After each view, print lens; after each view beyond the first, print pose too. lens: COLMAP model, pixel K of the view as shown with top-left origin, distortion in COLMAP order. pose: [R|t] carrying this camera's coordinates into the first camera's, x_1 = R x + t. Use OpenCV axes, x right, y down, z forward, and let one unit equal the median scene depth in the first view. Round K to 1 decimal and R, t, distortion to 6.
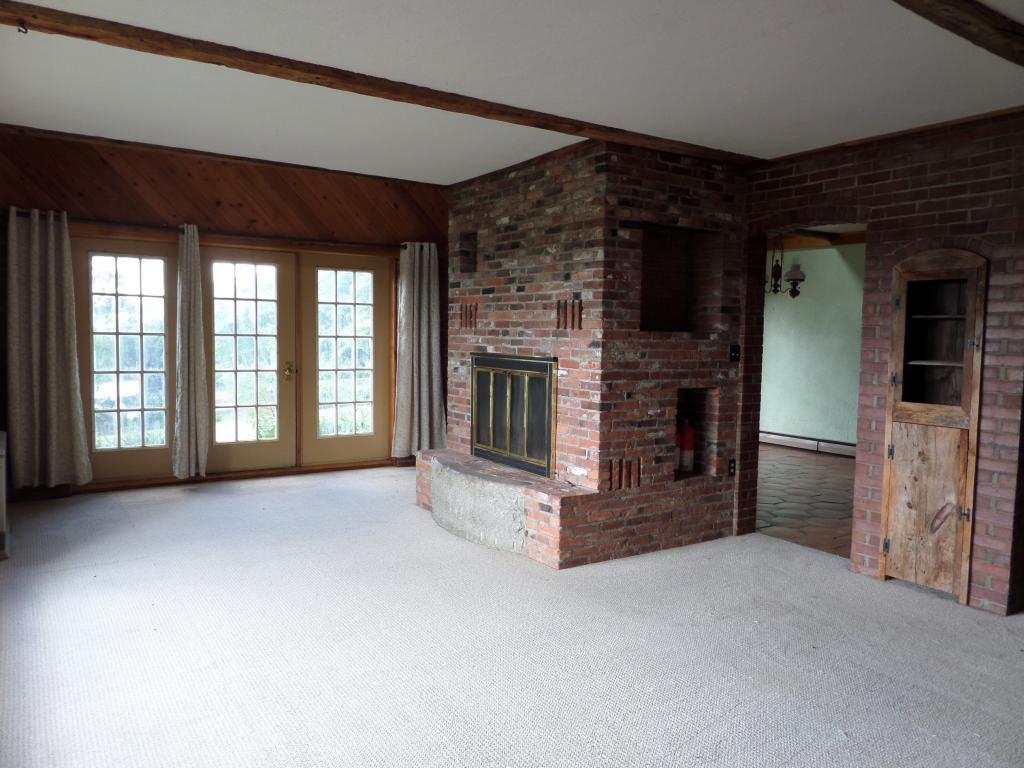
lens RADIAL K [[743.6, 0, 509.2], [0, 743.6, 381.4], [0, 0, 1]] dist [-0.023953, -0.005460]
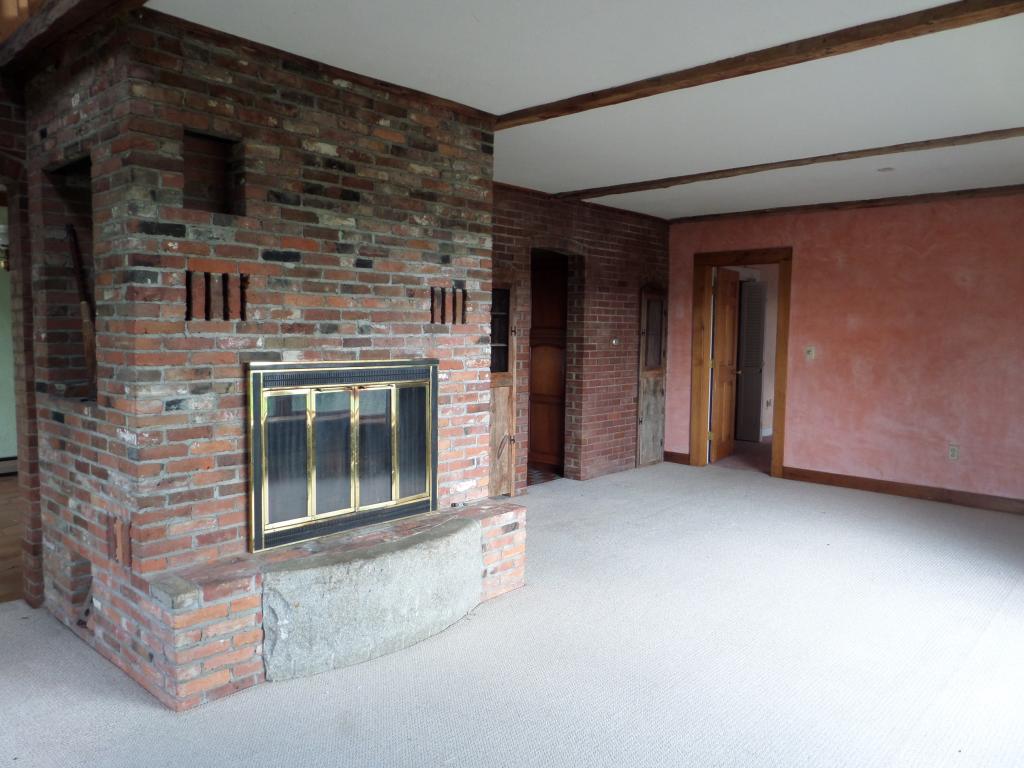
lens RADIAL K [[743.6, 0, 509.2], [0, 743.6, 384.6], [0, 0, 1]] dist [-0.023953, -0.005460]
pose [[-0.244579, -0.089571, 0.965483, -0.715340], [0.052690, 0.993025, 0.105474, -0.082835], [-0.968197, 0.076668, -0.238154, 1.091127]]
